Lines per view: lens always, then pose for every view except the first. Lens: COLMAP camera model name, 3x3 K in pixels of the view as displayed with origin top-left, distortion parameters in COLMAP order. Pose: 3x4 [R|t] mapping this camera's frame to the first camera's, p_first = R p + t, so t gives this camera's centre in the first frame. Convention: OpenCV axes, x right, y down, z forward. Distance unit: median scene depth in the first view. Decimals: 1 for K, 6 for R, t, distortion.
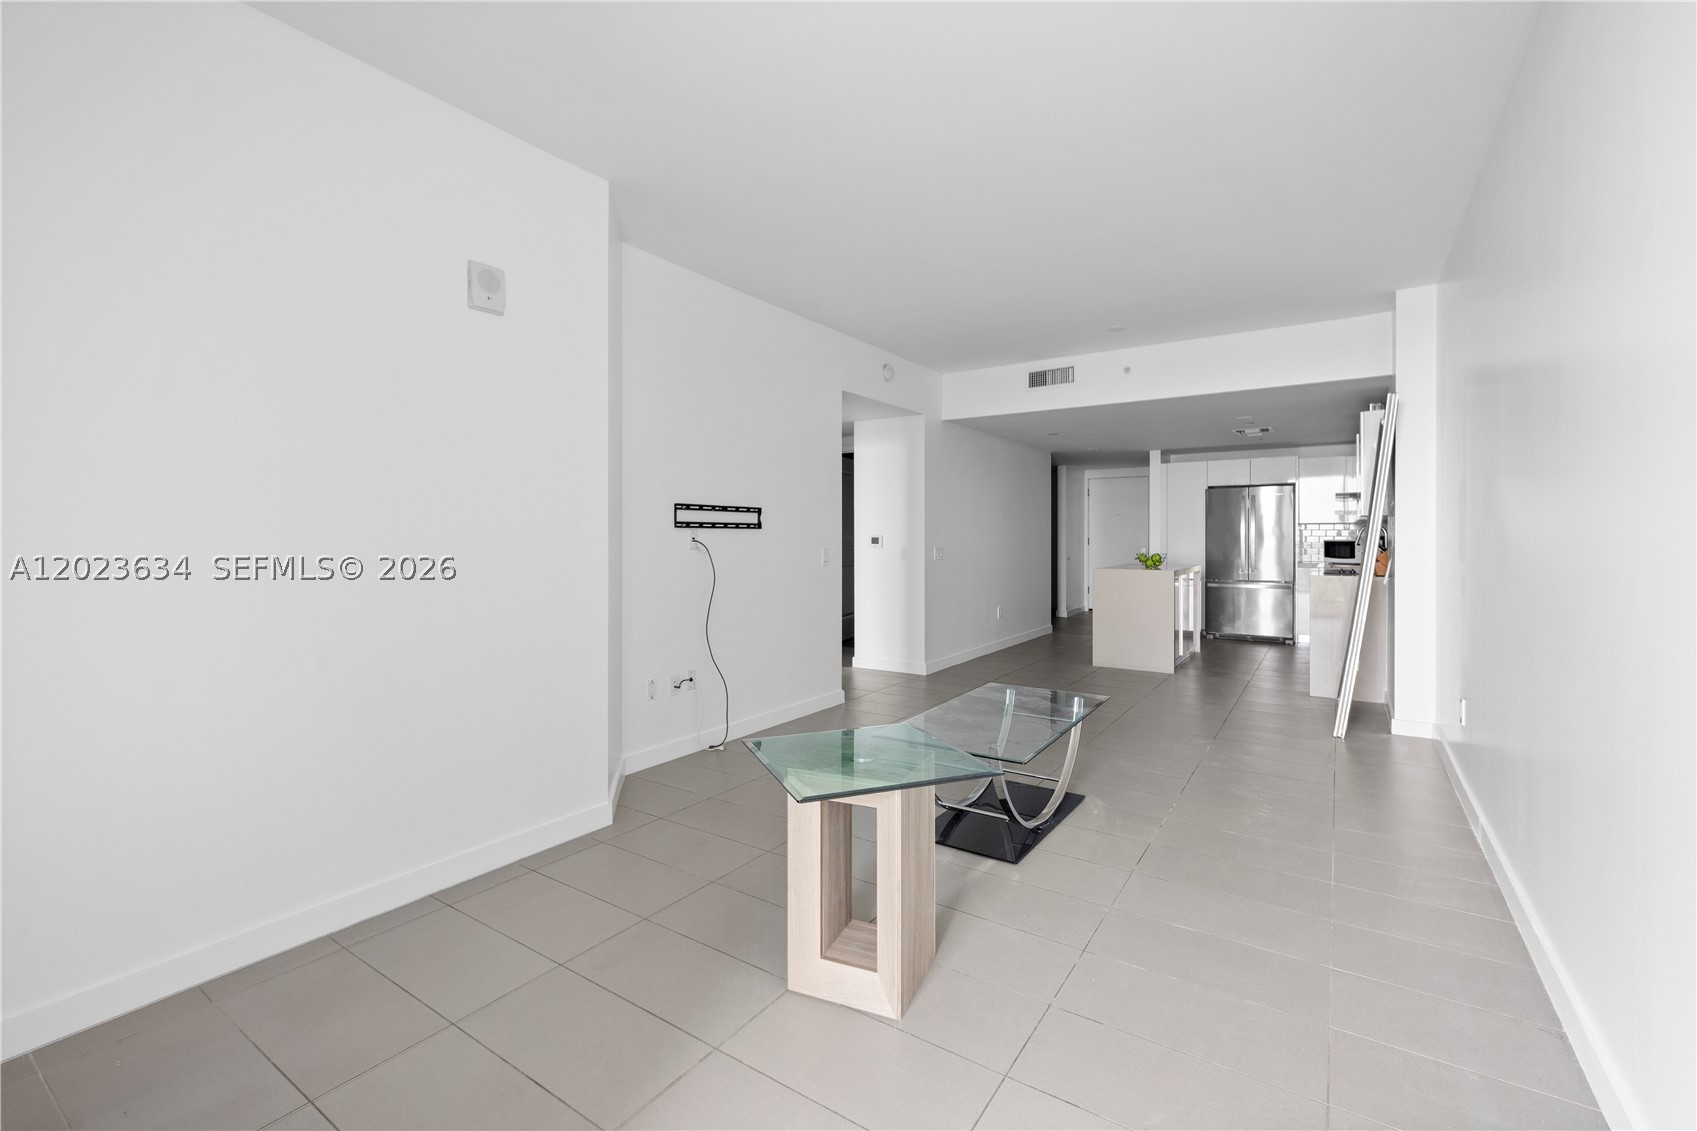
lens RADIAL K [[734.8, 0, 848.1], [0, 734.8, 546.1], [0, 0, 1]] dist [0.000043, -0.000059]
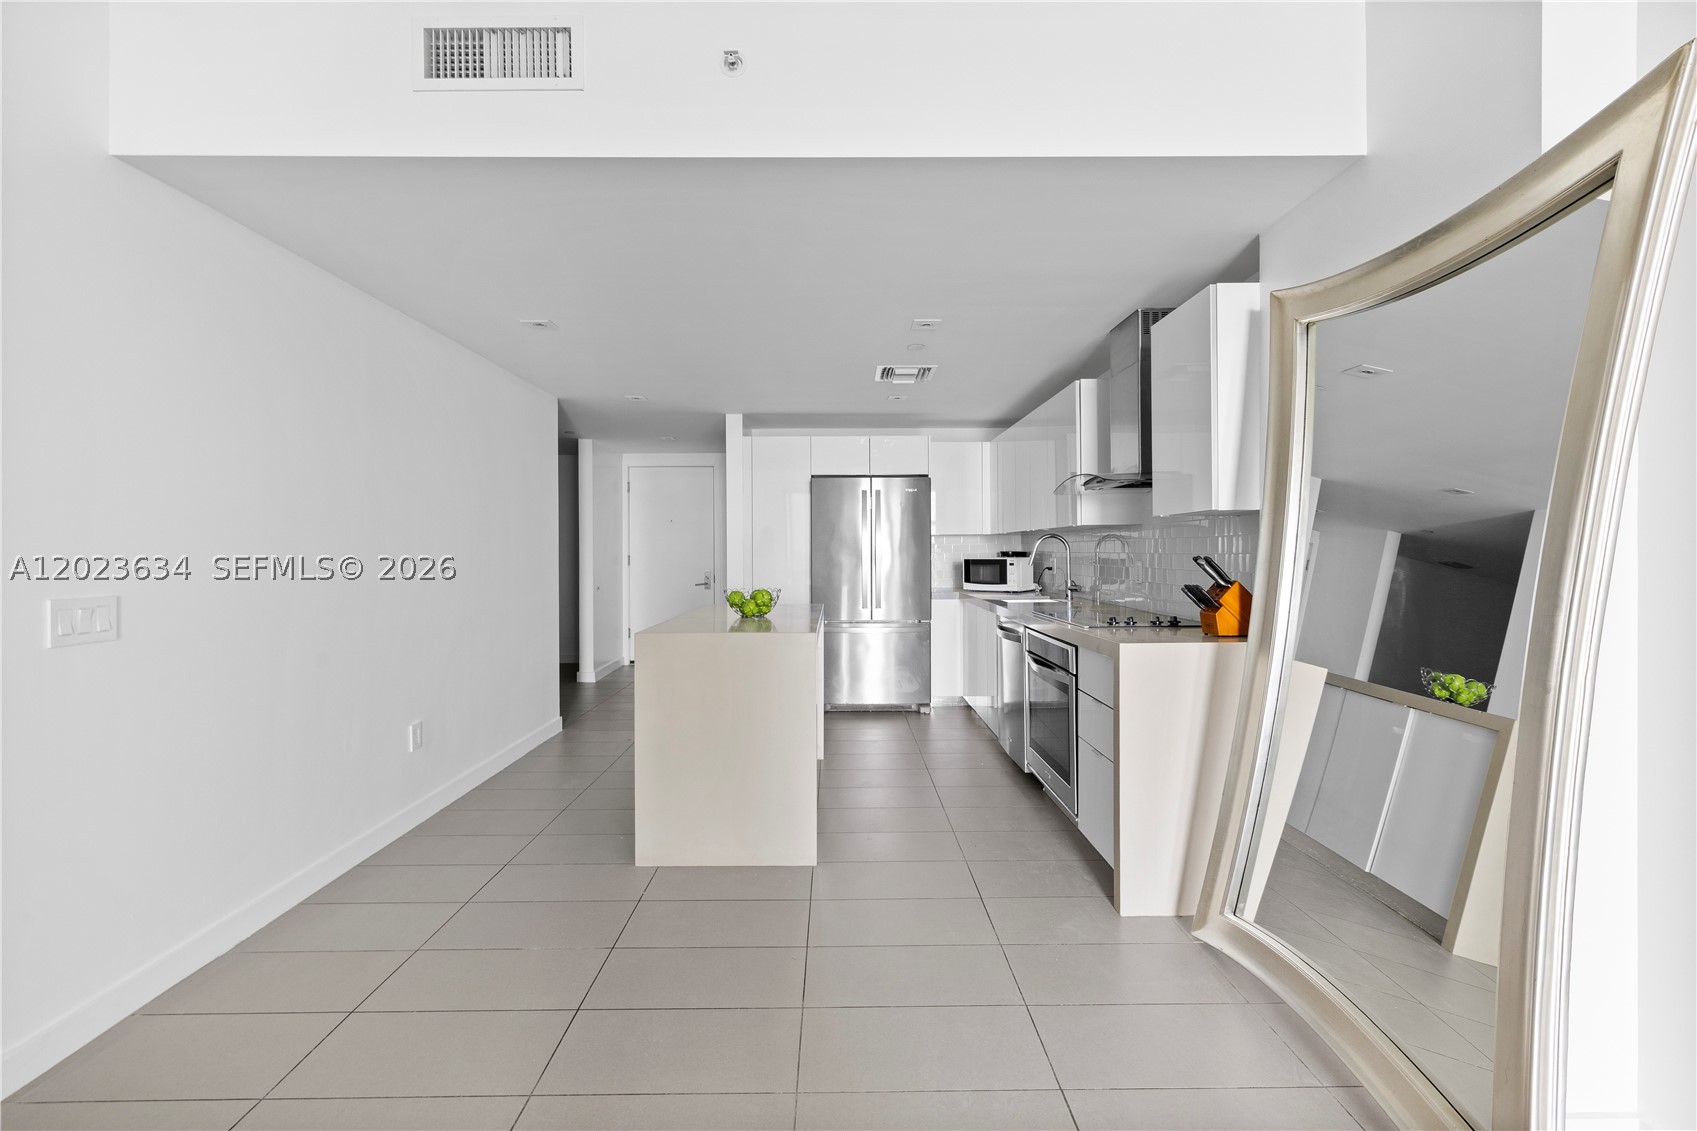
lens RADIAL K [[734.8, 0, 848.1], [0, 734.8, 546.1], [0, 0, 1]] dist [0.000043, -0.000059]
pose [[0.823731, 0.000569, 0.566981, 0.188838], [0.010239, 0.999821, -0.015880, -0.010950], [-0.566888, 0.018886, 0.823578, 0.564386]]
